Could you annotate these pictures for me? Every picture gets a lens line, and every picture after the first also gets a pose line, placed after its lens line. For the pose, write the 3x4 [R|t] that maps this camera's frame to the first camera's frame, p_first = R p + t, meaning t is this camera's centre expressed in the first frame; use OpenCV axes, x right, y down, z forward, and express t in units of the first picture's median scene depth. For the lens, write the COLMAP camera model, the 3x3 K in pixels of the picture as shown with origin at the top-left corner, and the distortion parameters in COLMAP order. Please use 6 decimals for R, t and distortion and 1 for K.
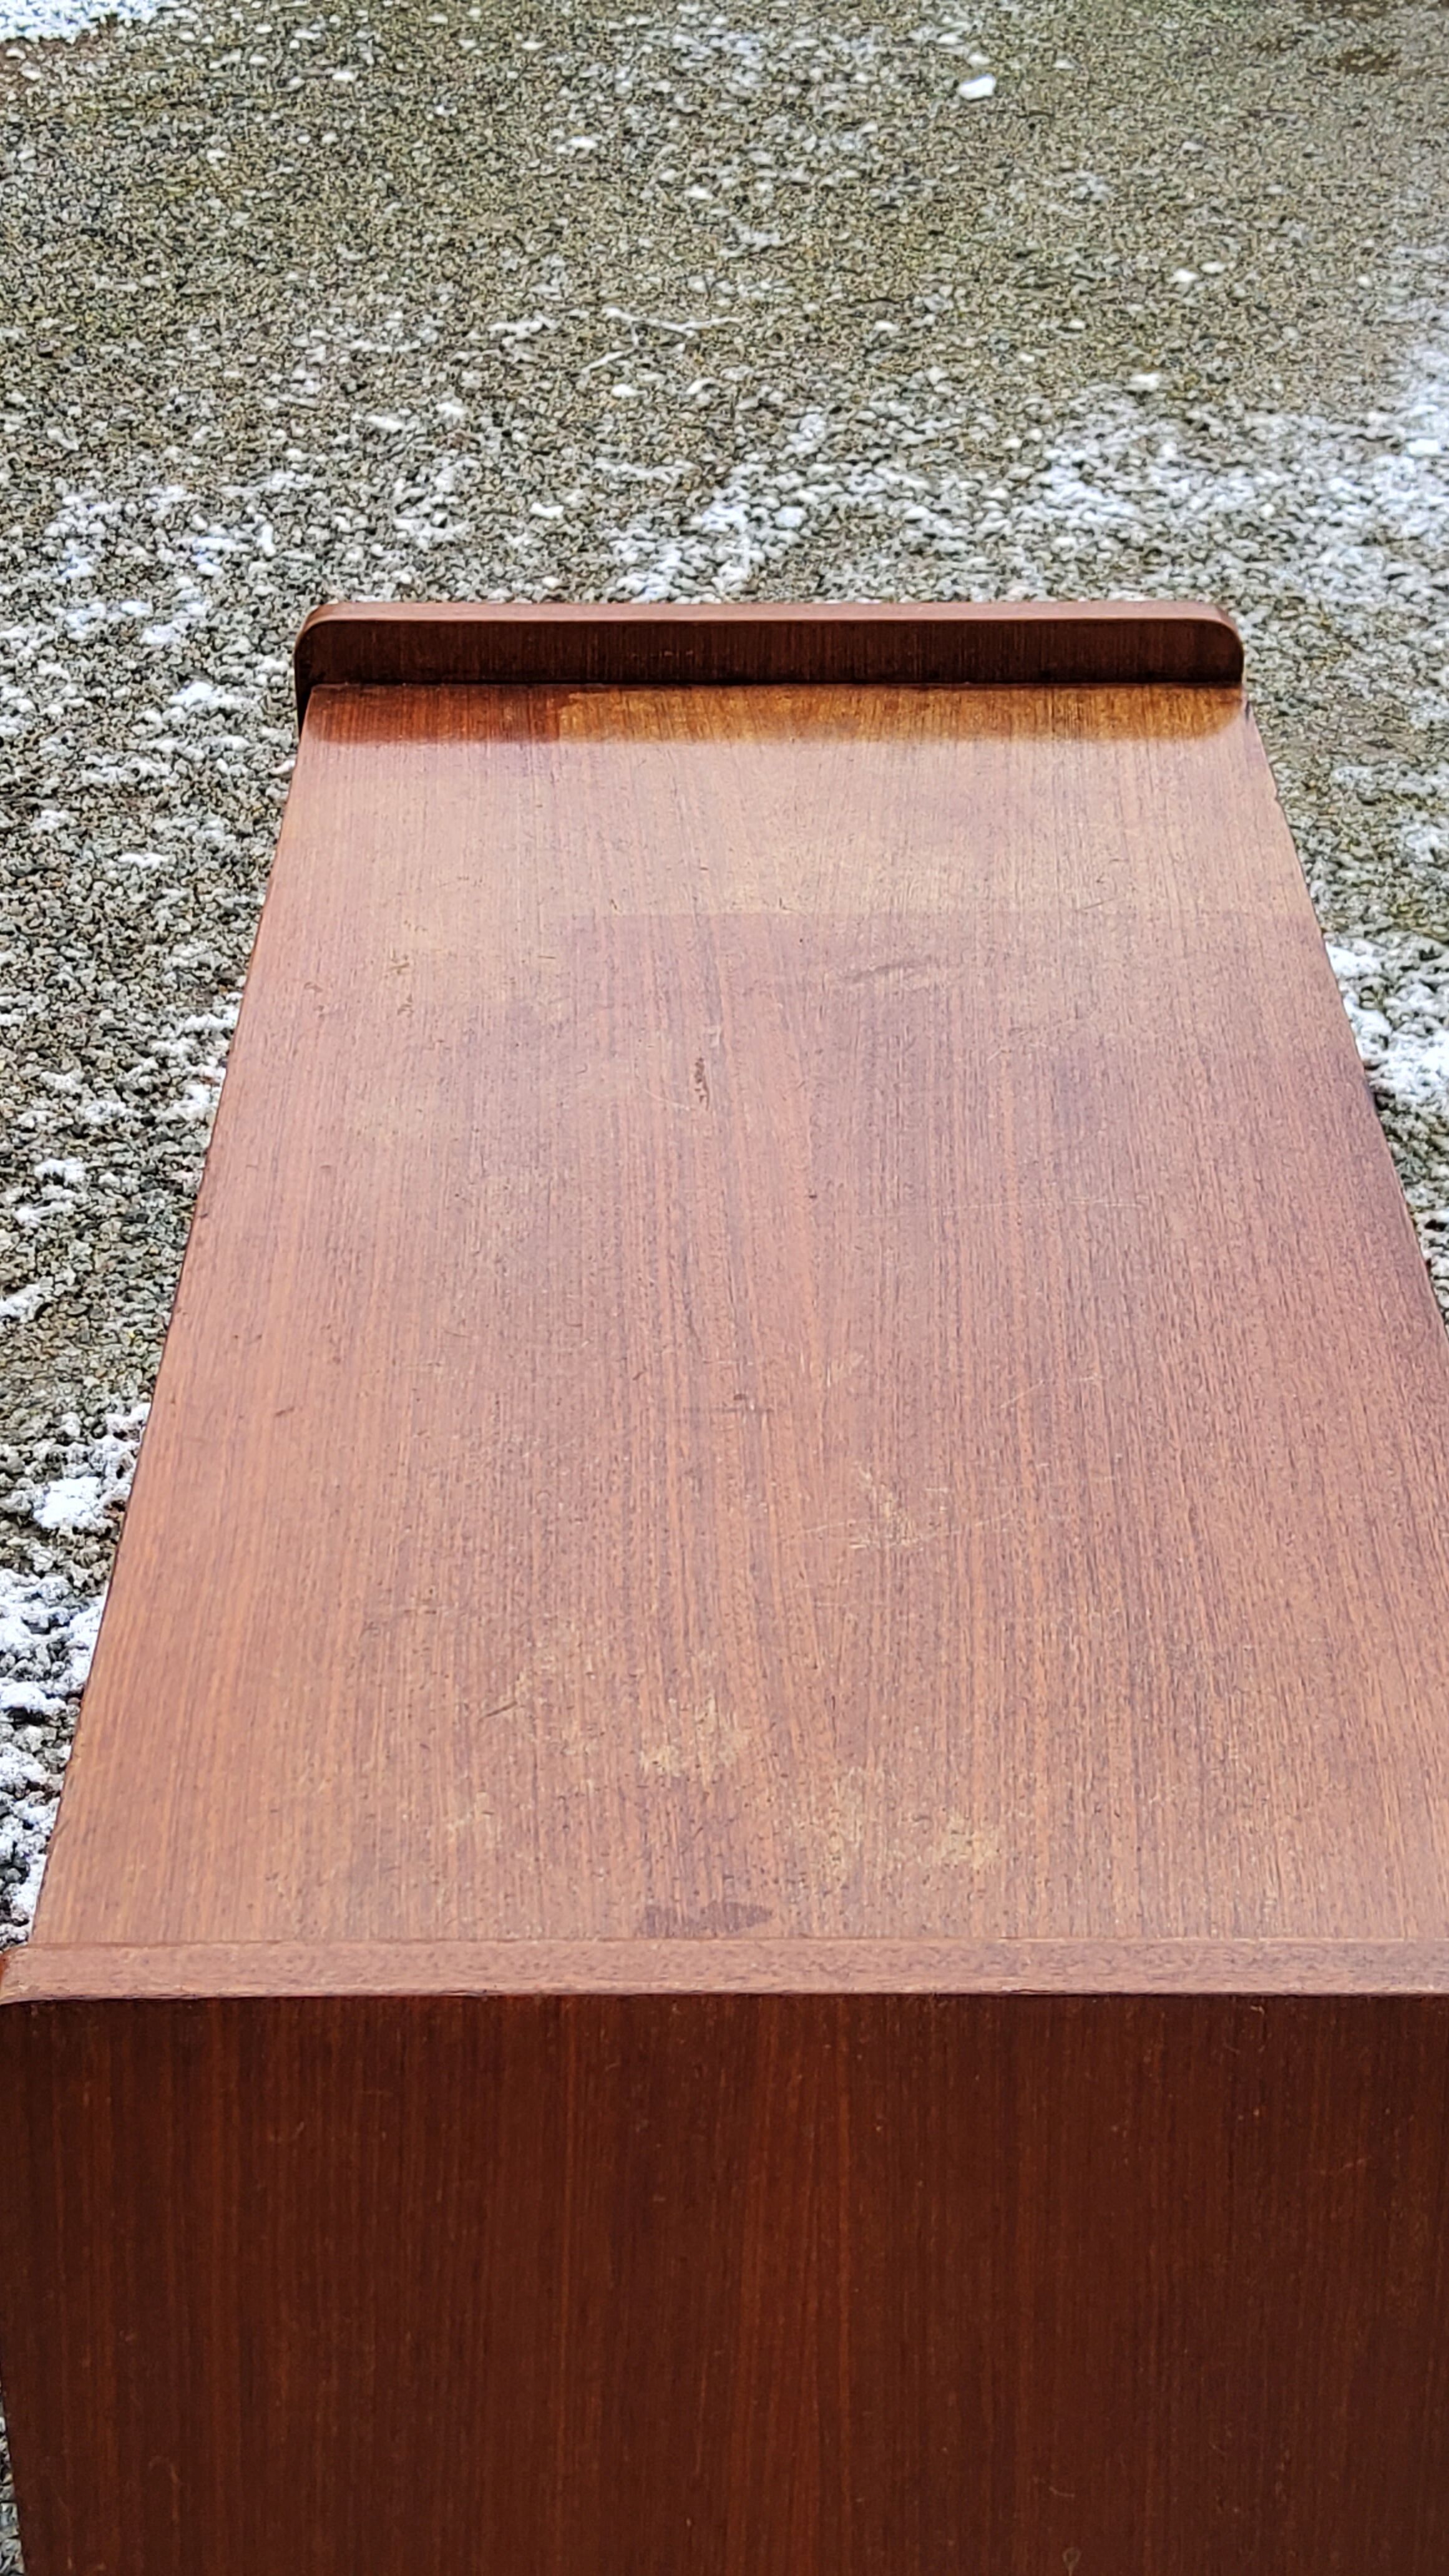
lens RADIAL K [[3812.0, 0, 732.8], [0, 3812.0, 1301.8], [0, 0, 1]] dist [0.099890, 0.000000]
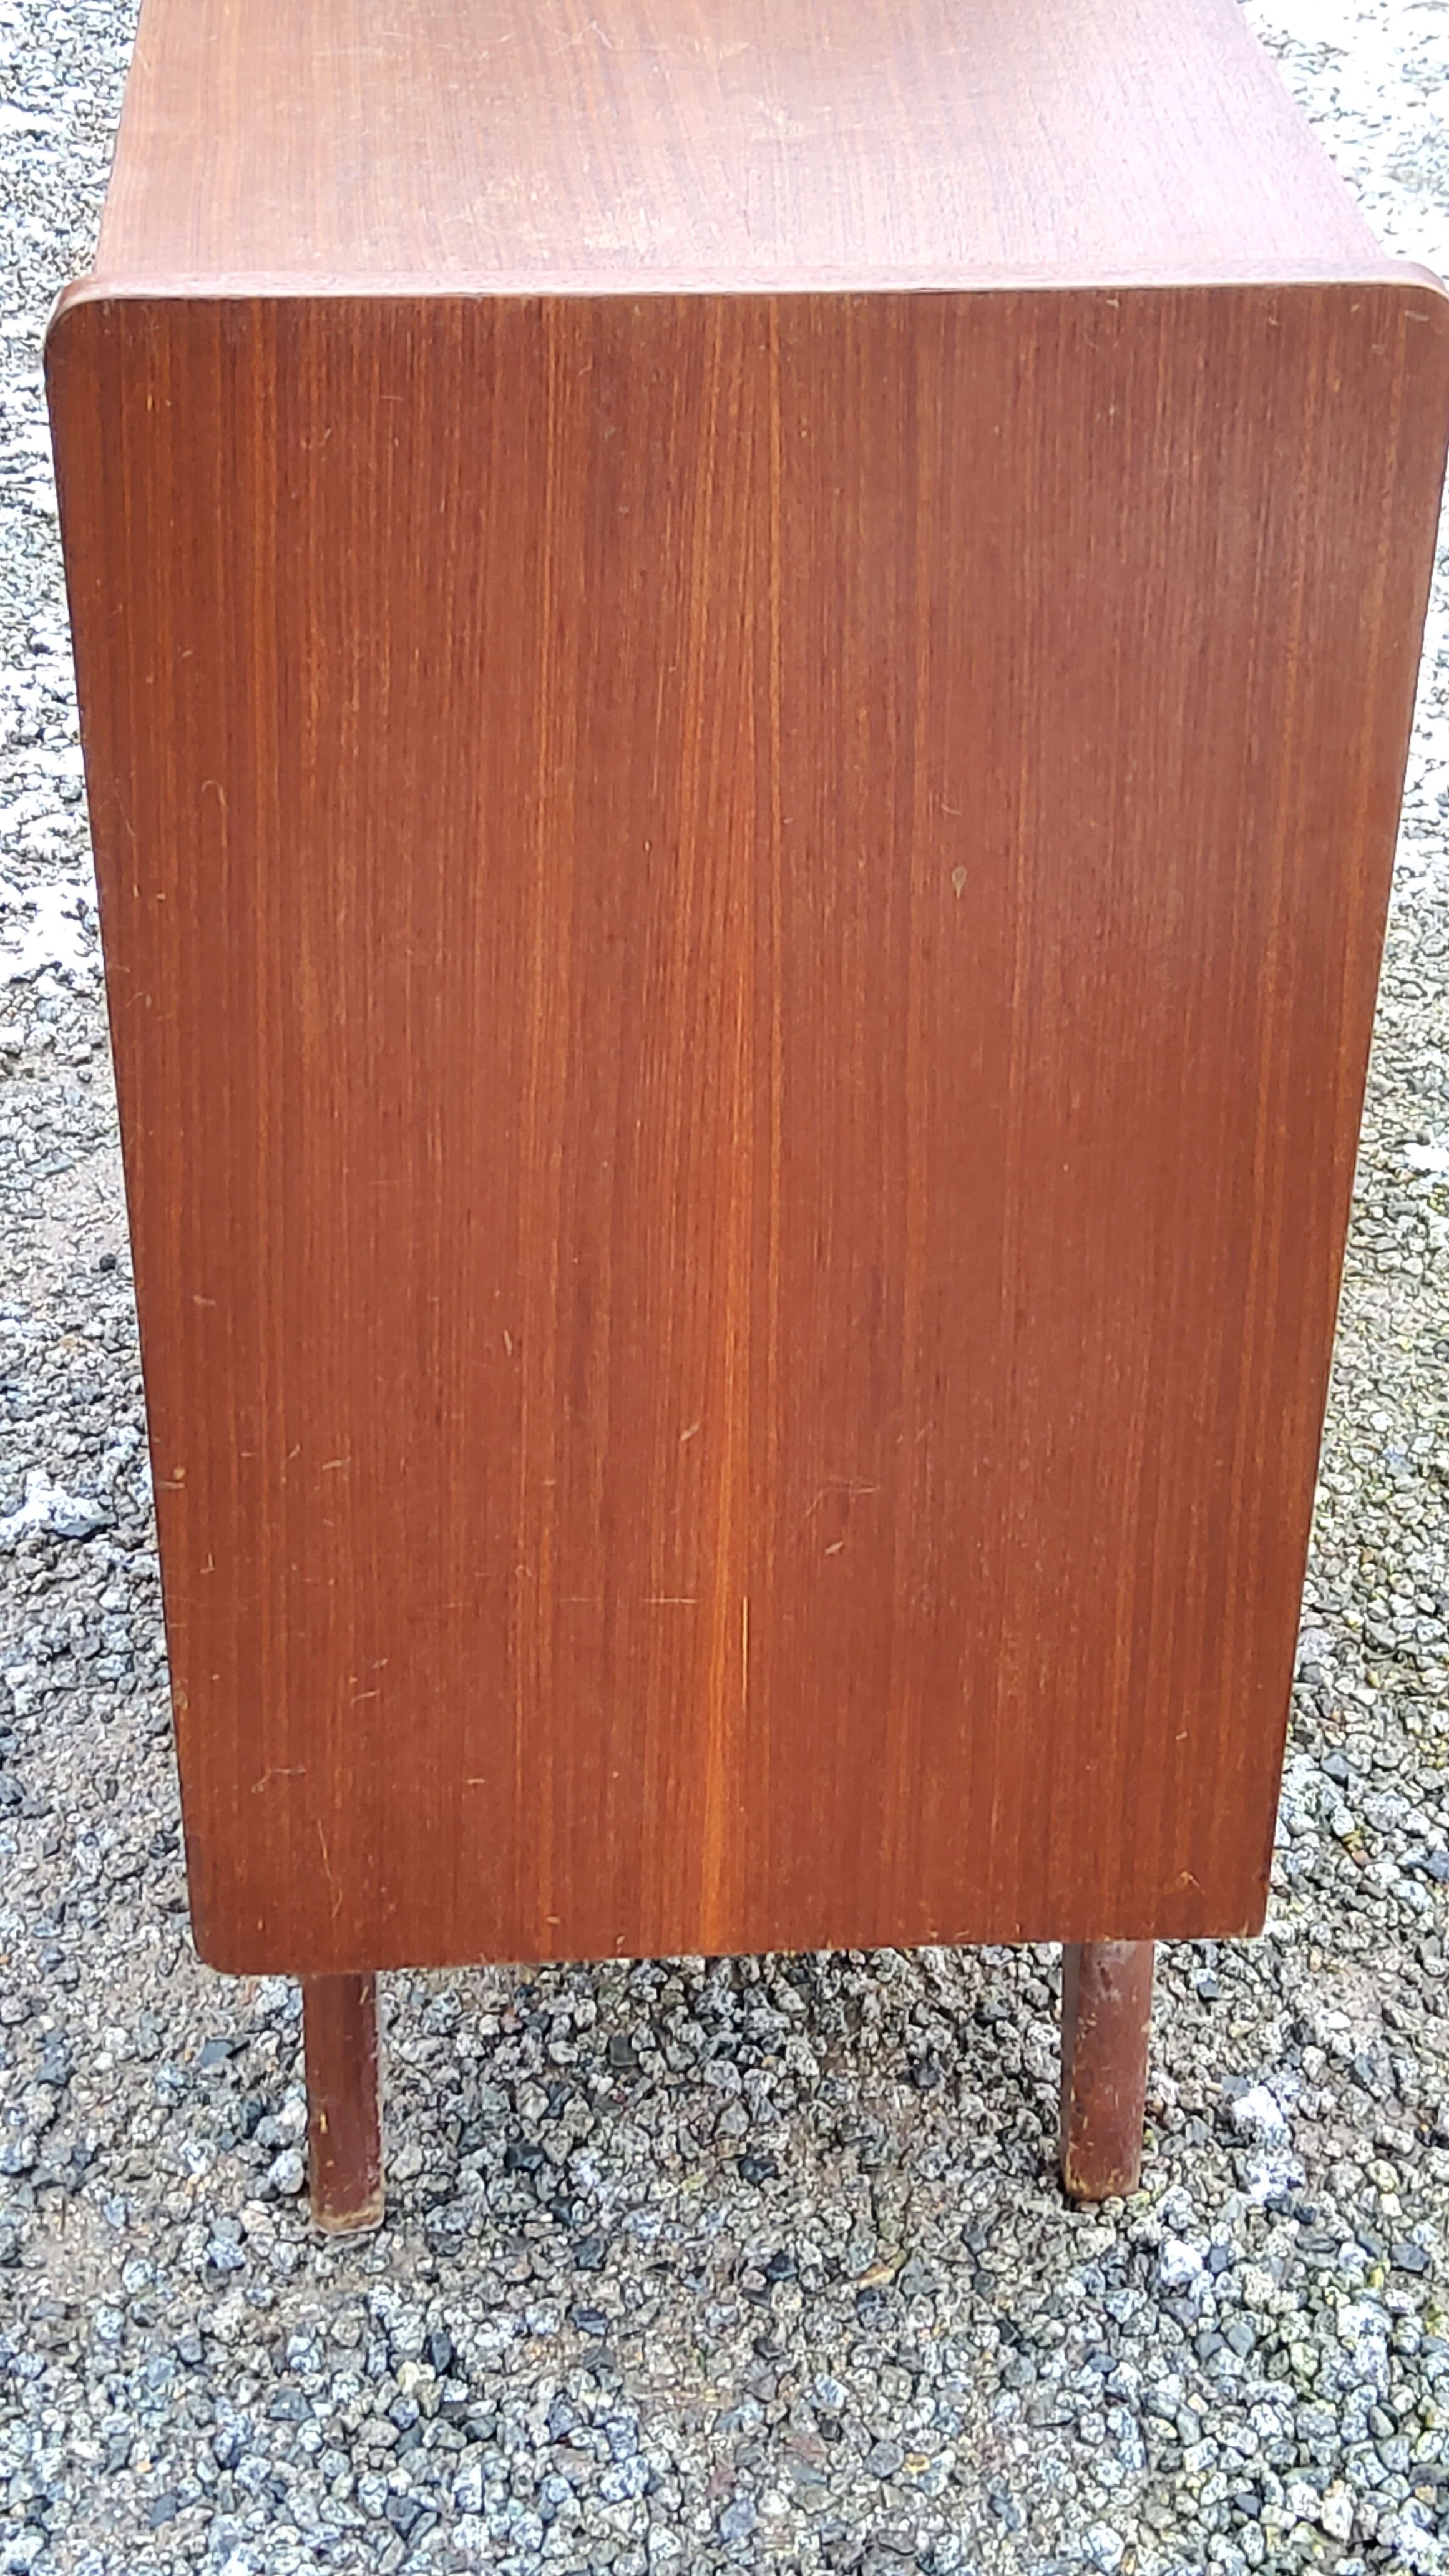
lens RADIAL K [[3812.0, 0, 736.6], [0, 3812.0, 1280.2], [0, 0, 1]] dist [0.099890, 0.000000]
pose [[0.997946, -0.026627, 0.058269, -0.058269], [0.023216, 0.998020, 0.058458, 0.391578], [-0.059710, -0.056985, 0.996588, -0.216410]]
